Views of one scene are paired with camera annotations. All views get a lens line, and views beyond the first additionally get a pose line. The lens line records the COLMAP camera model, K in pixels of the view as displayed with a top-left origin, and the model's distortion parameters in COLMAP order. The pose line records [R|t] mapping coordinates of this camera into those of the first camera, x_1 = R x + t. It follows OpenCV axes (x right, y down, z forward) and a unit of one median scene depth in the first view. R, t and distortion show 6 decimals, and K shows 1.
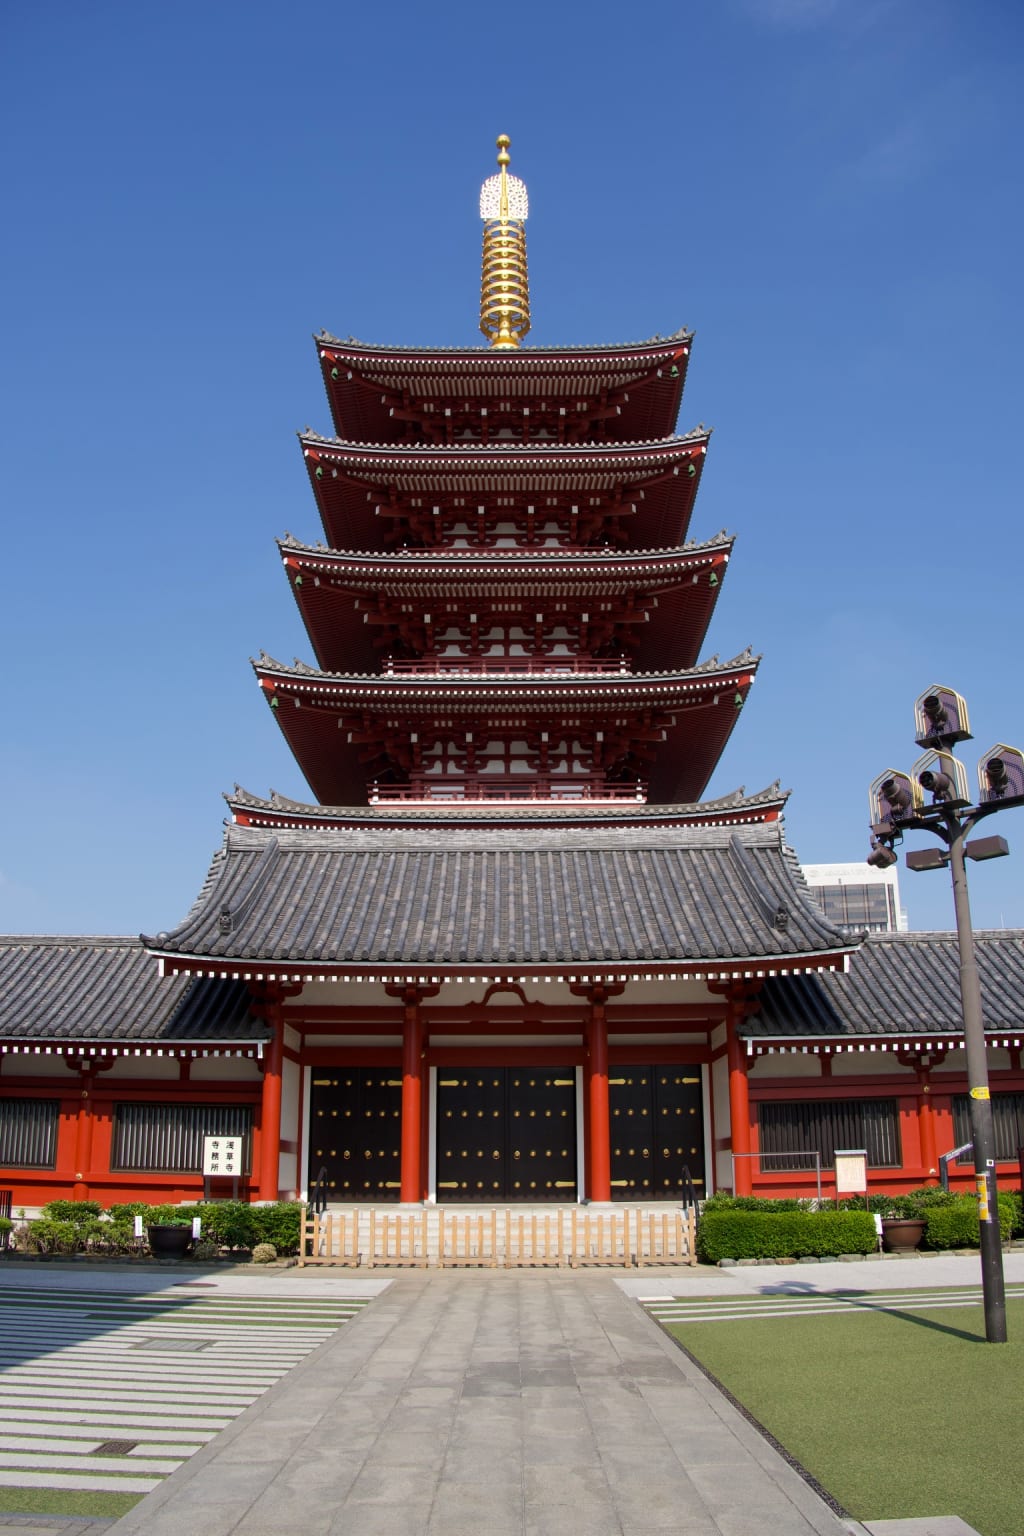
lens RADIAL K [[1204.7, 0, 512.0], [0, 1204.7, 768.0], [0, 0, 1]] dist [-0.187297, -0.000311]
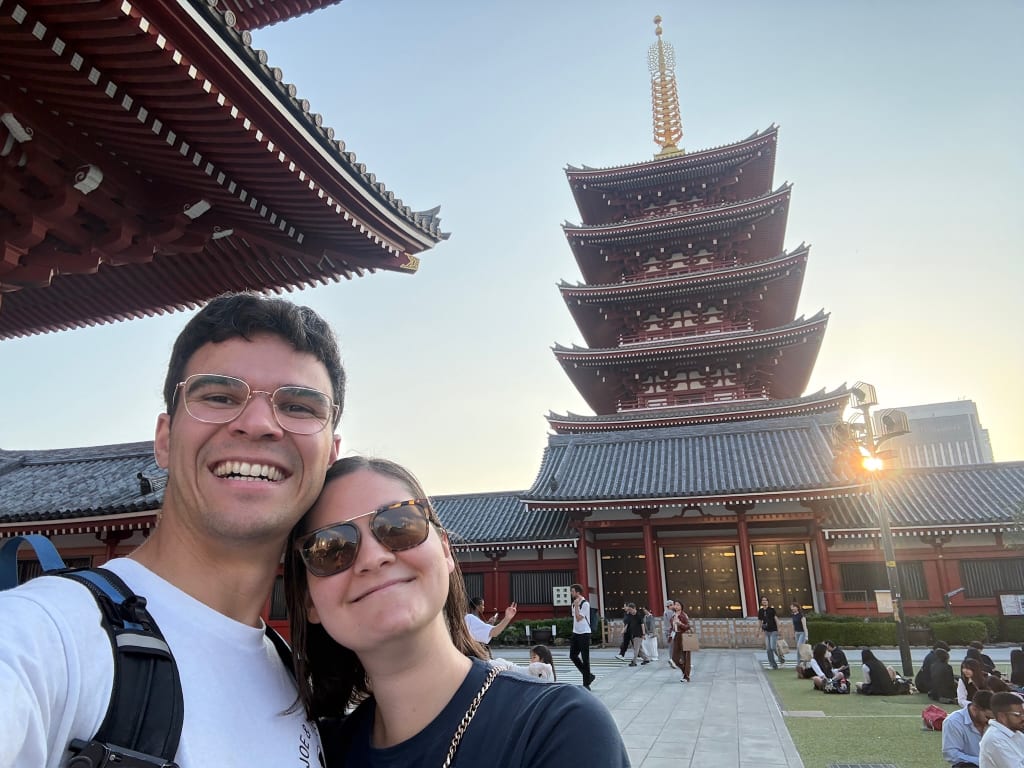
lens RADIAL K [[763.5, 0, 512.0], [0, 763.5, 384.0], [0, 0, 1]] dist [0.163877, -0.280916]
pose [[0.962670, -0.087541, -0.256131, 0.040527], [0.098847, 0.994601, 0.031582, -0.072642], [0.251983, -0.055721, 0.966126, -0.250574]]
